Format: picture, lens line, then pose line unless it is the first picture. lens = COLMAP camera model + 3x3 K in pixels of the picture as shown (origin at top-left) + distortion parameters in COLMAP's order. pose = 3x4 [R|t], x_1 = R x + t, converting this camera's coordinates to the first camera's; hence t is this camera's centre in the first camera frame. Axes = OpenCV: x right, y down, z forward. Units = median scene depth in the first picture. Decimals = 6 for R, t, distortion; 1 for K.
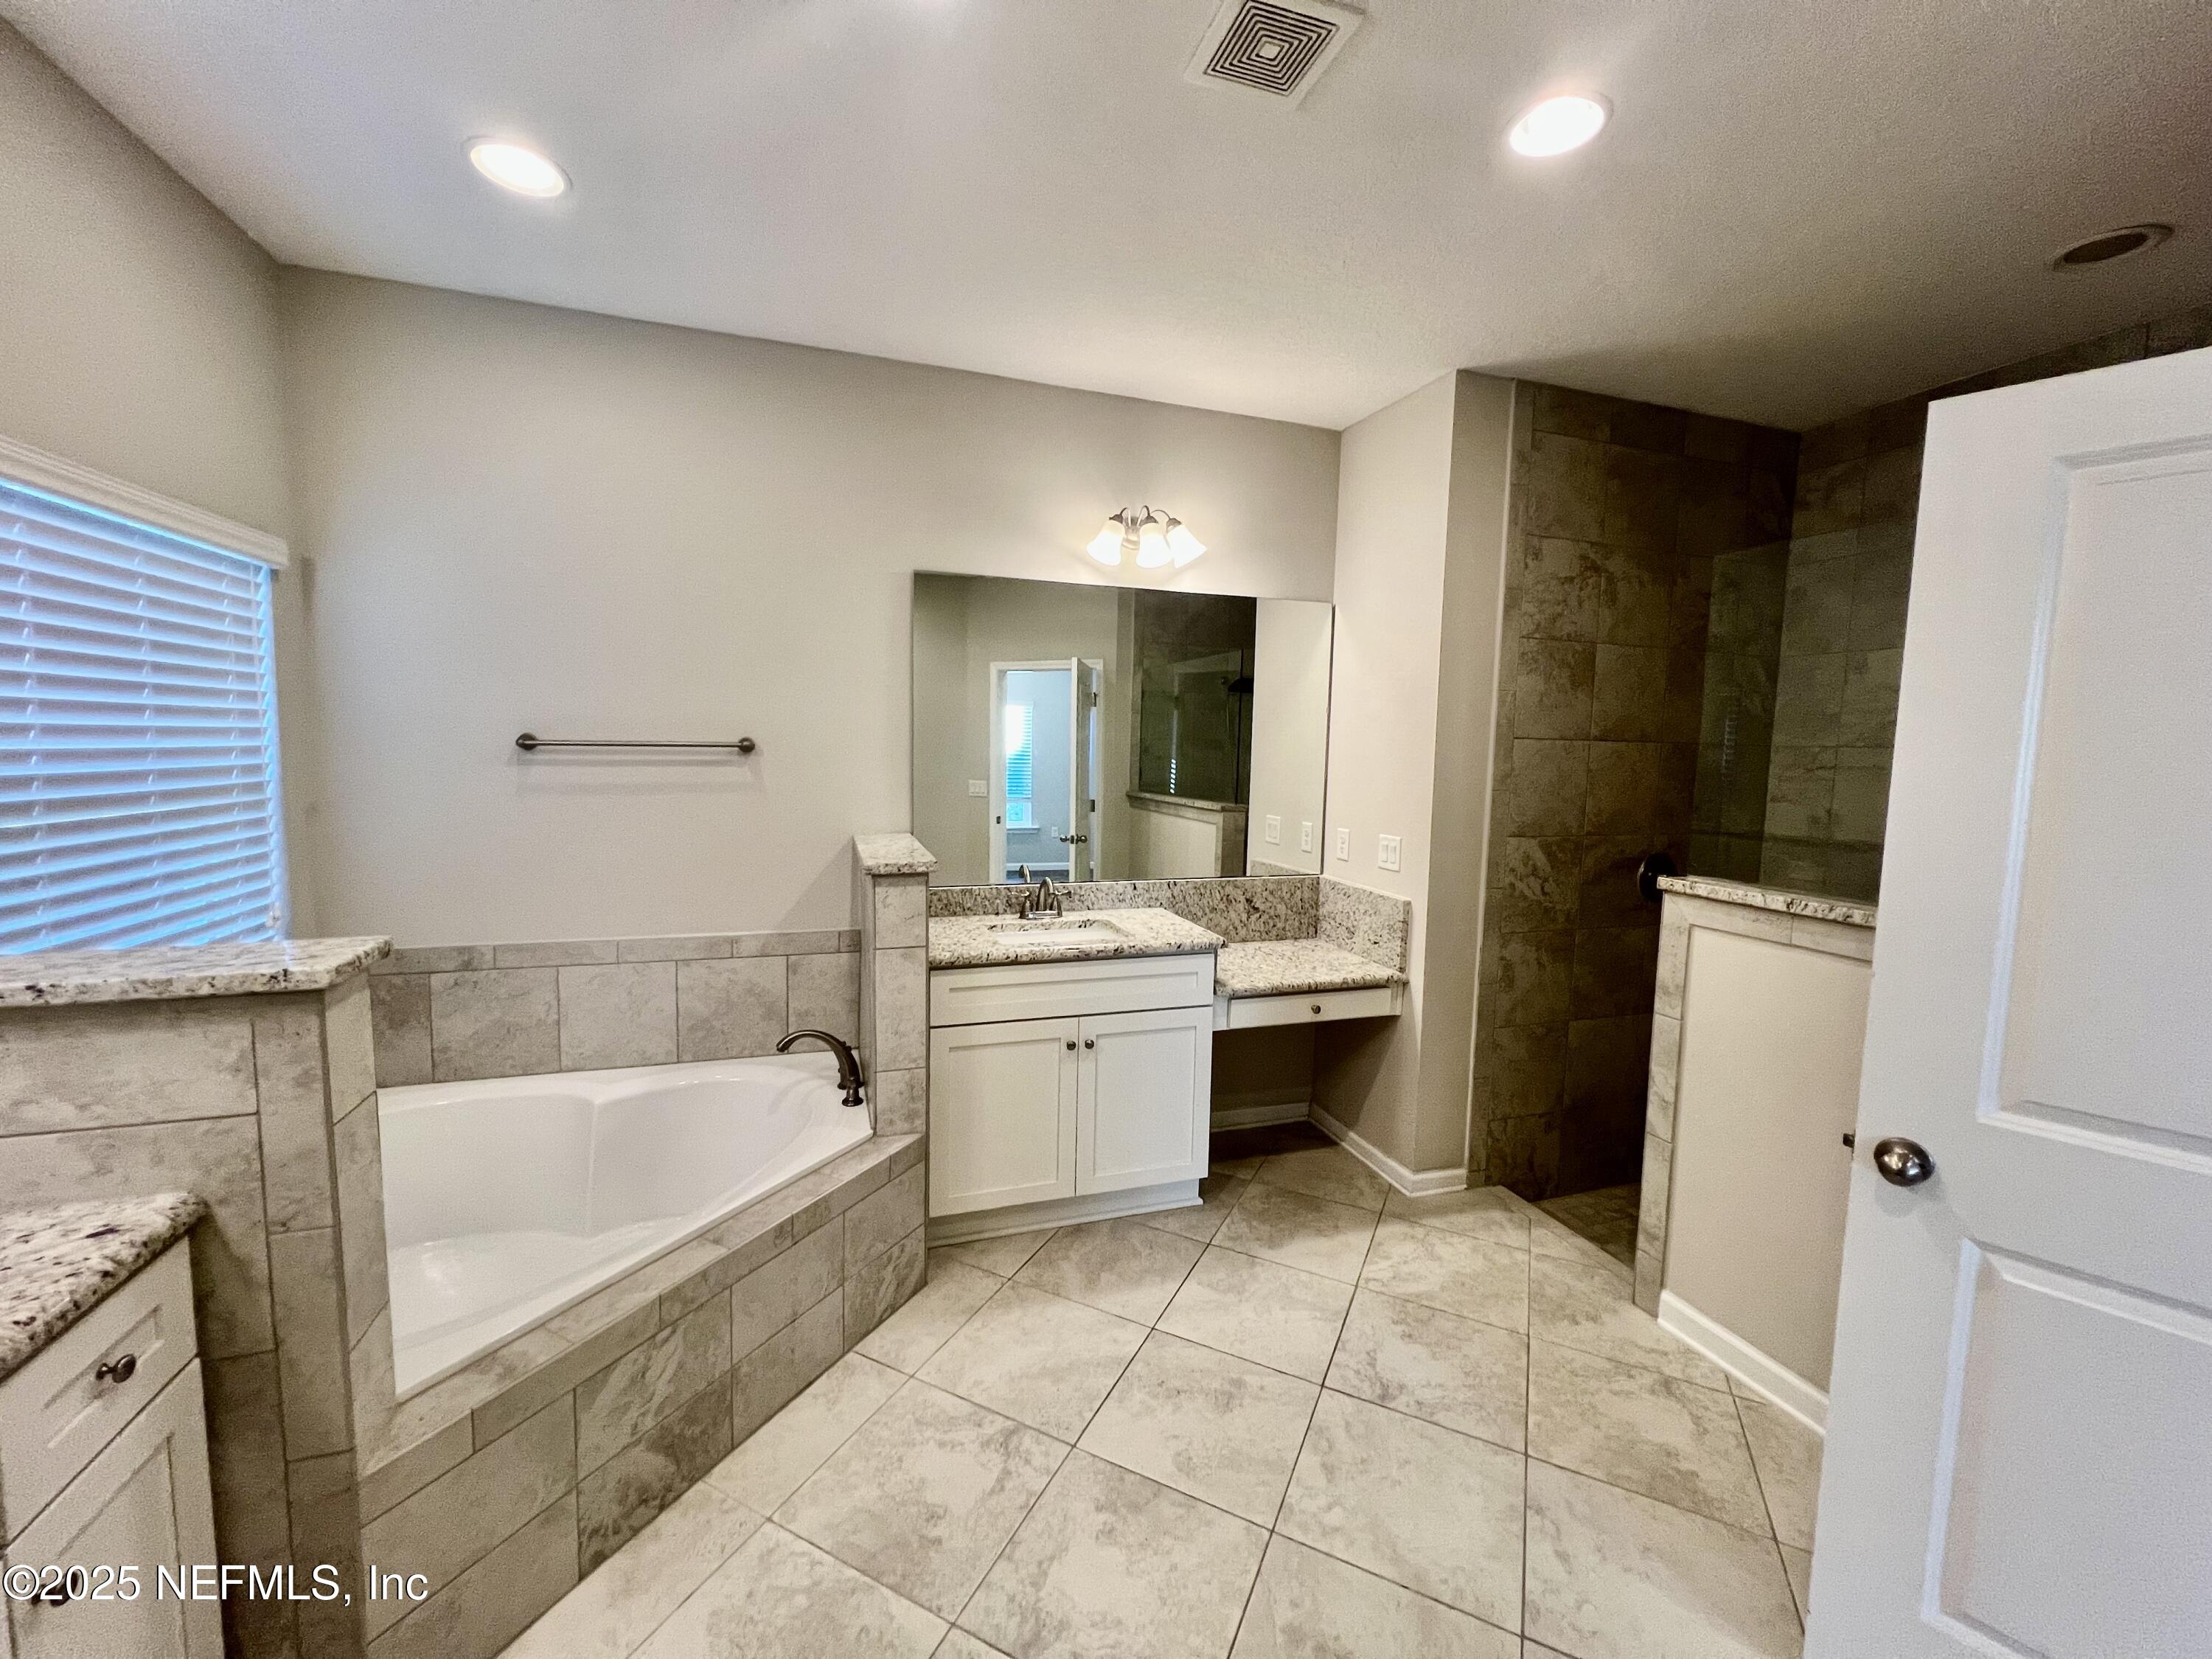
lens RADIAL K [[872.1, 0, 1104.3], [0, 872.1, 795.7], [0, 0, 1]] dist [-0.001765, -0.000326]
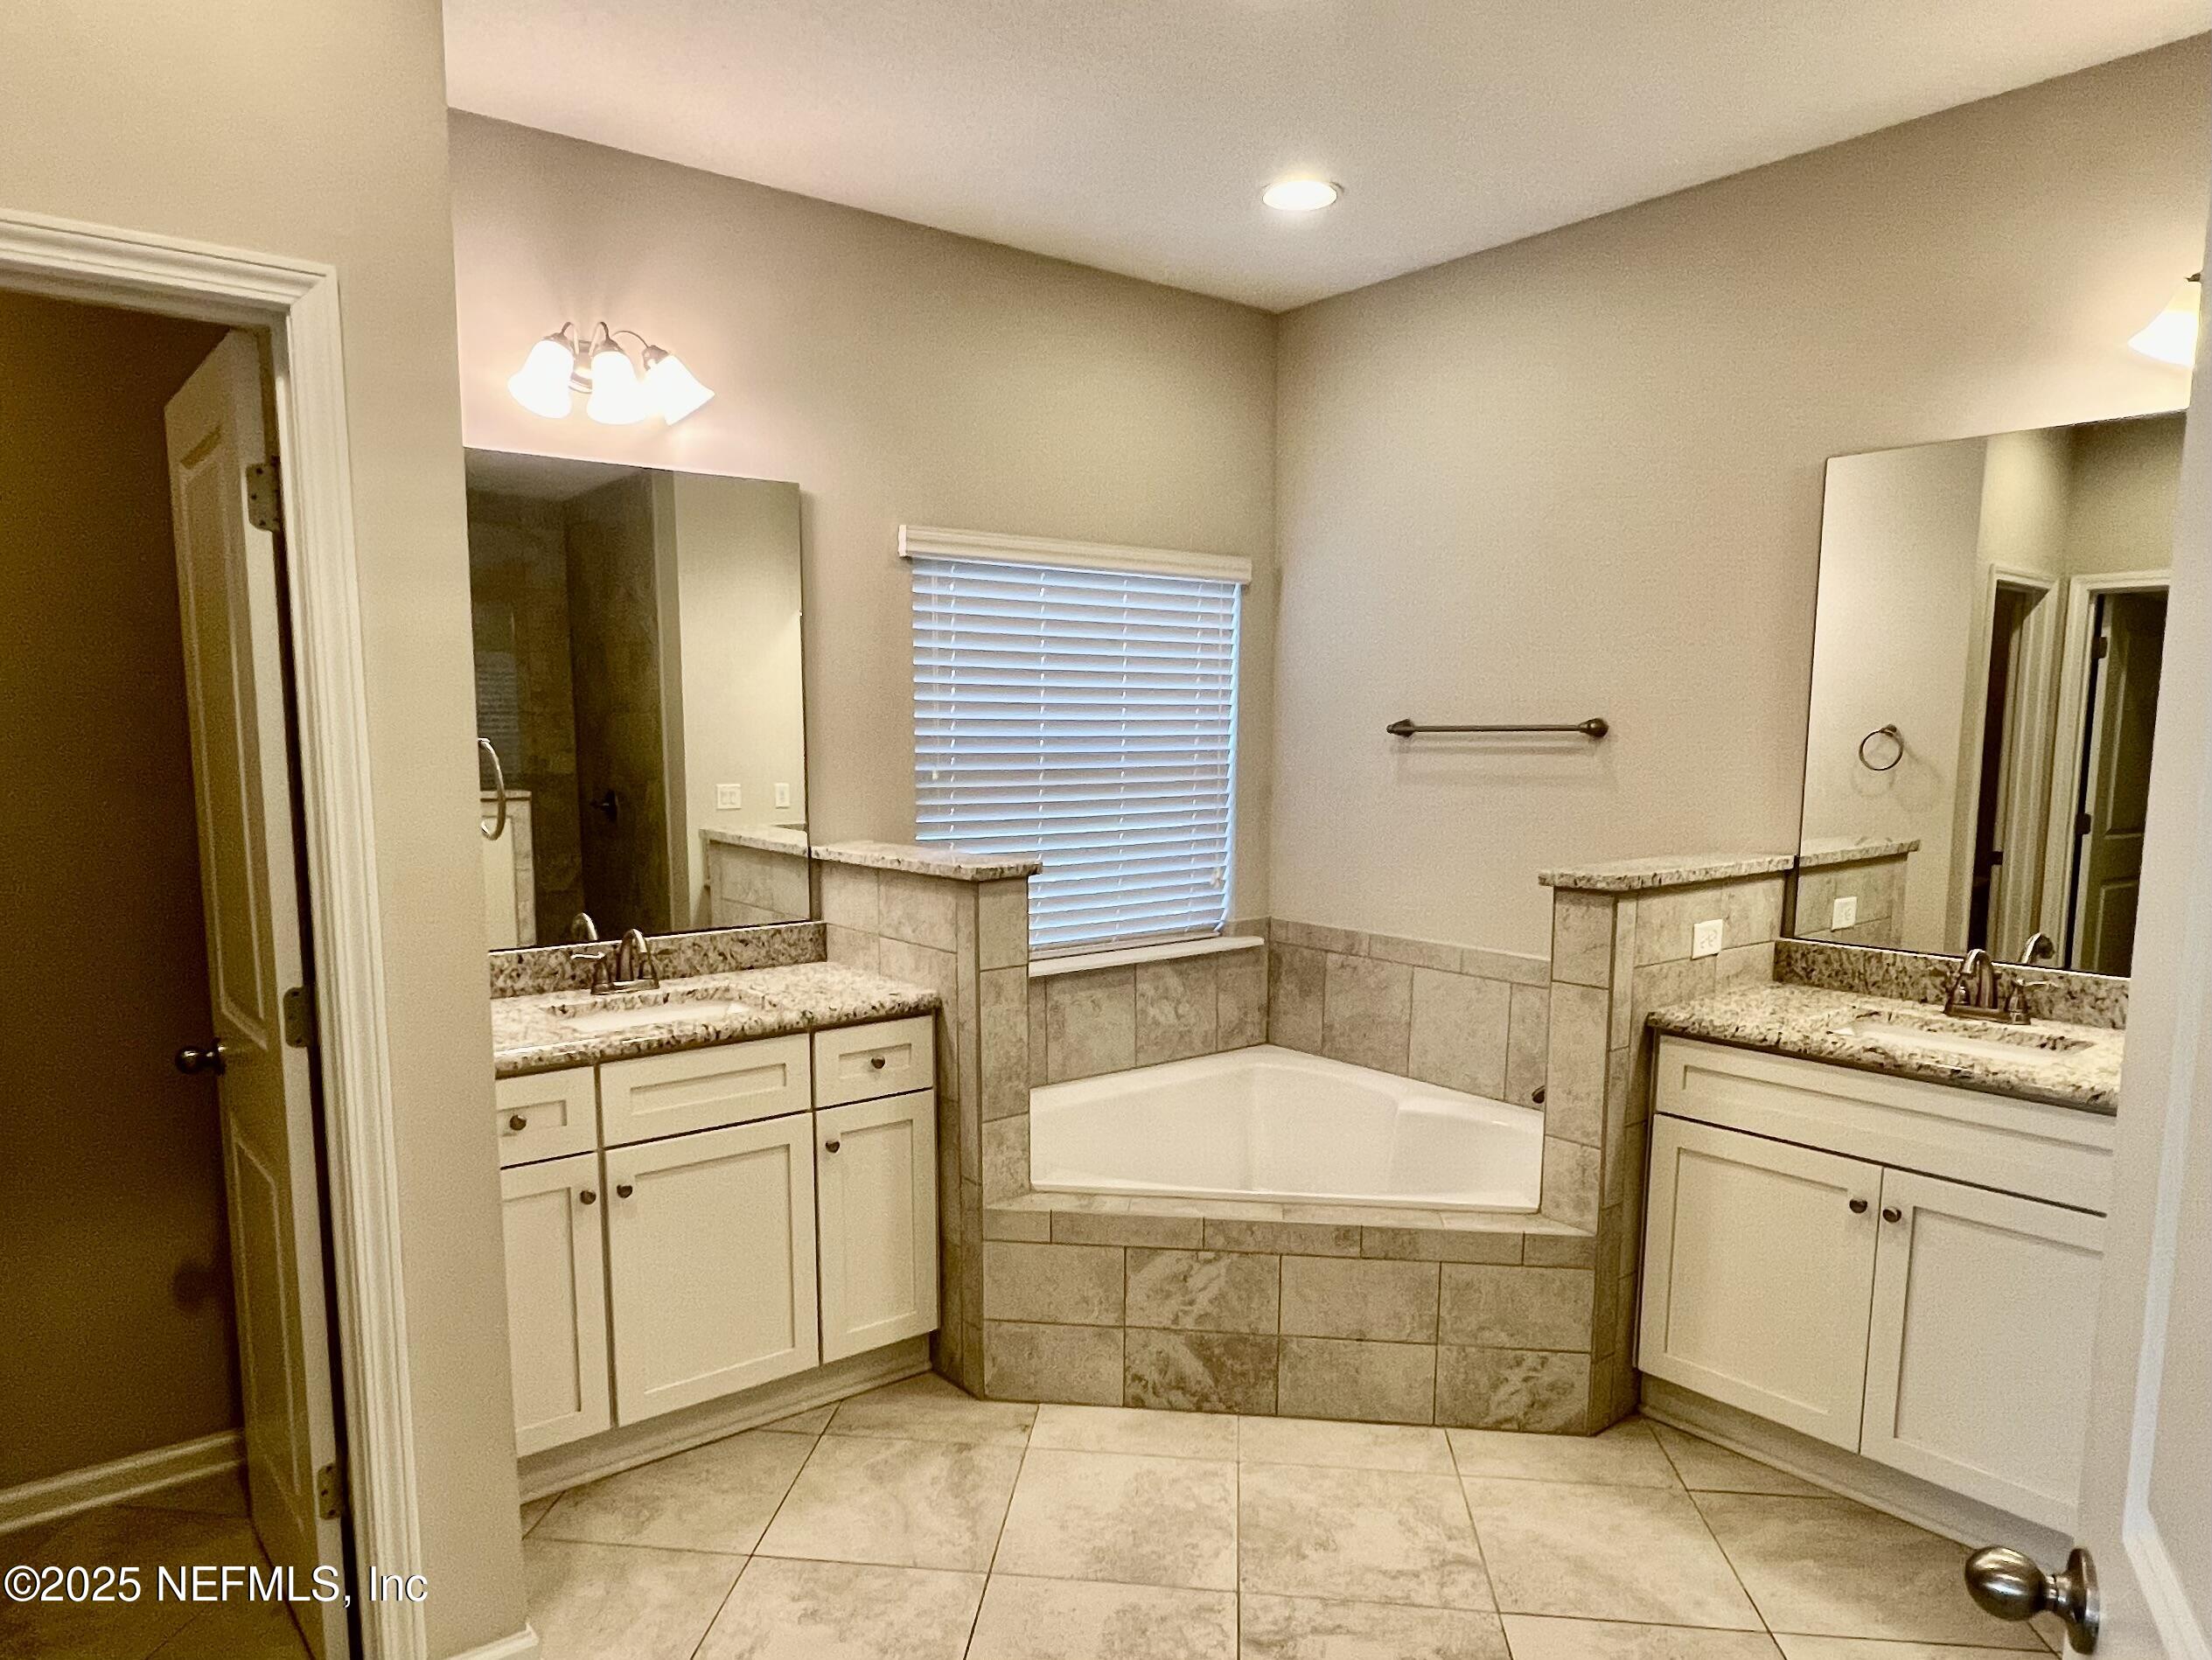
lens RADIAL K [[1460.6, 0, 1106.0], [0, 1460.6, 830.0], [0, 0, 1]] dist [0.002218, -0.001504]
pose [[0.343064, 0.047059, -0.938132, 0.829775], [-0.048858, 0.998286, 0.032209, 0.016139], [0.938041, 0.034785, 0.344775, 0.153486]]
